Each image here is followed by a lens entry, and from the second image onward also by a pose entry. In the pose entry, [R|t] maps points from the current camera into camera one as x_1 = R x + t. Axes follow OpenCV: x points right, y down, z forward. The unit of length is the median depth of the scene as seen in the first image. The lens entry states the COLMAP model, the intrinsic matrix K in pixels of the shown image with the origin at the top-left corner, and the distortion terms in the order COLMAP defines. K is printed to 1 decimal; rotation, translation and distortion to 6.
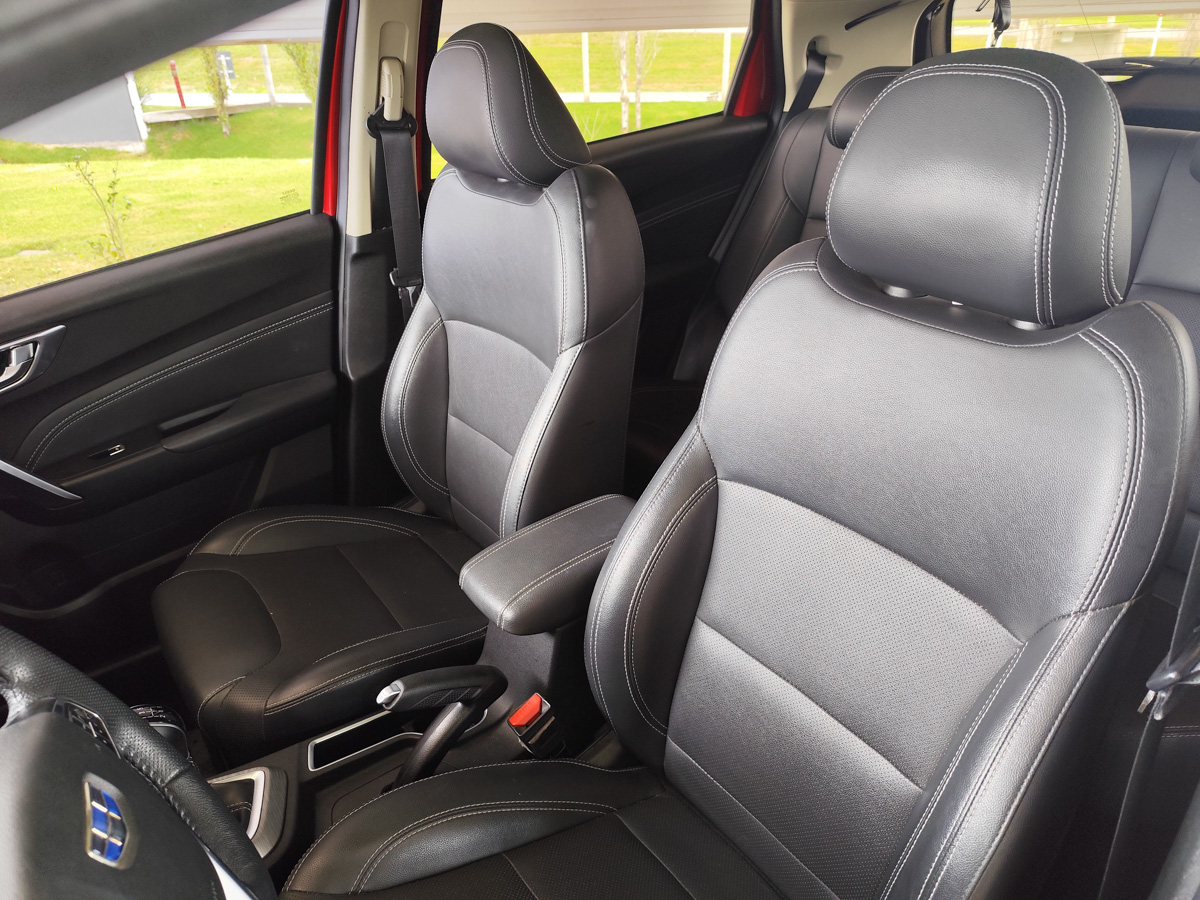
lens RADIAL K [[824.6, 0, 599.8], [0, 824.6, 451.6], [0, 0, 1]] dist [0.007935, -0.014716]
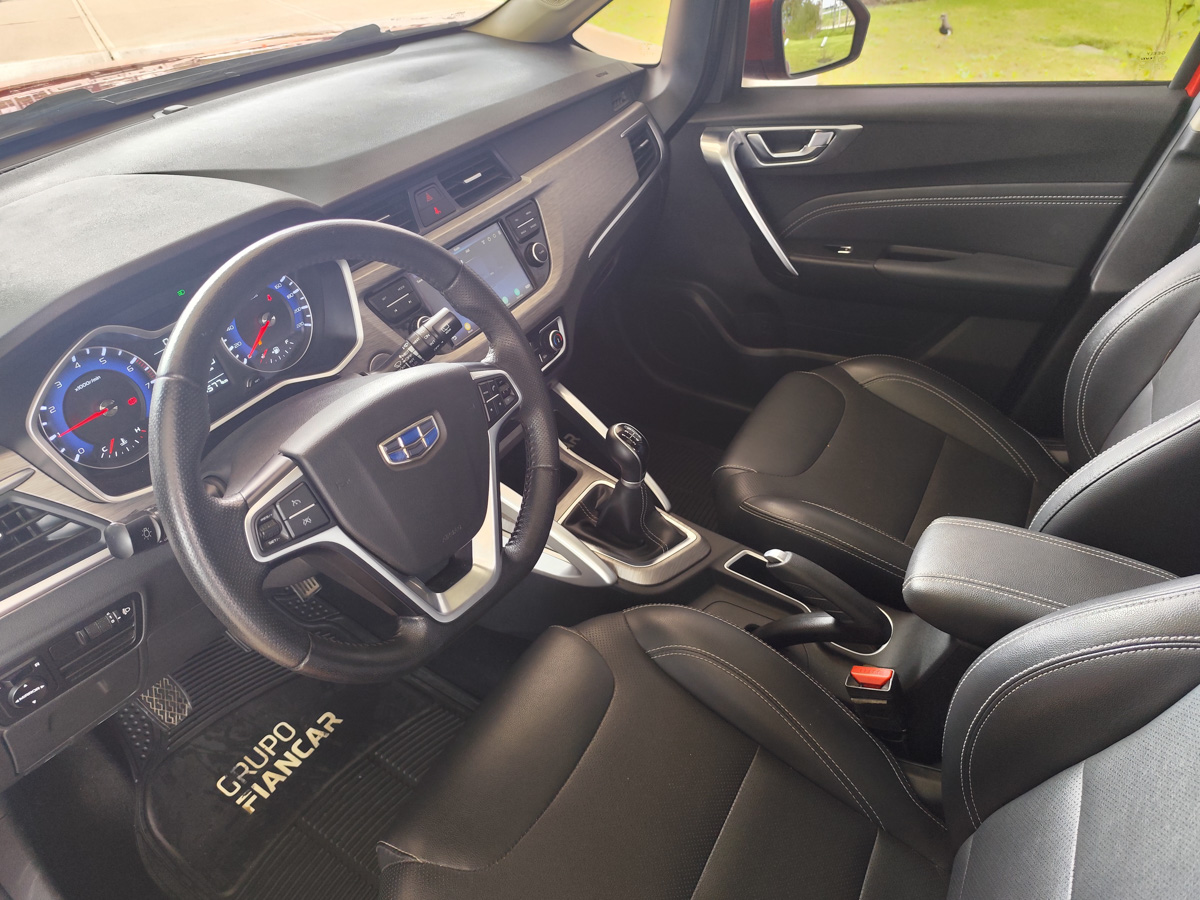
lens RADIAL K [[824.6, 0, 601.0], [0, 824.6, 446.9], [0, 0, 1]] dist [0.007935, -0.014716]
pose [[0.413643, 0.575666, -0.705342, 0.224810], [-0.419958, 0.808027, 0.413191, -0.114899], [0.807796, 0.125301, 0.575991, 0.139070]]
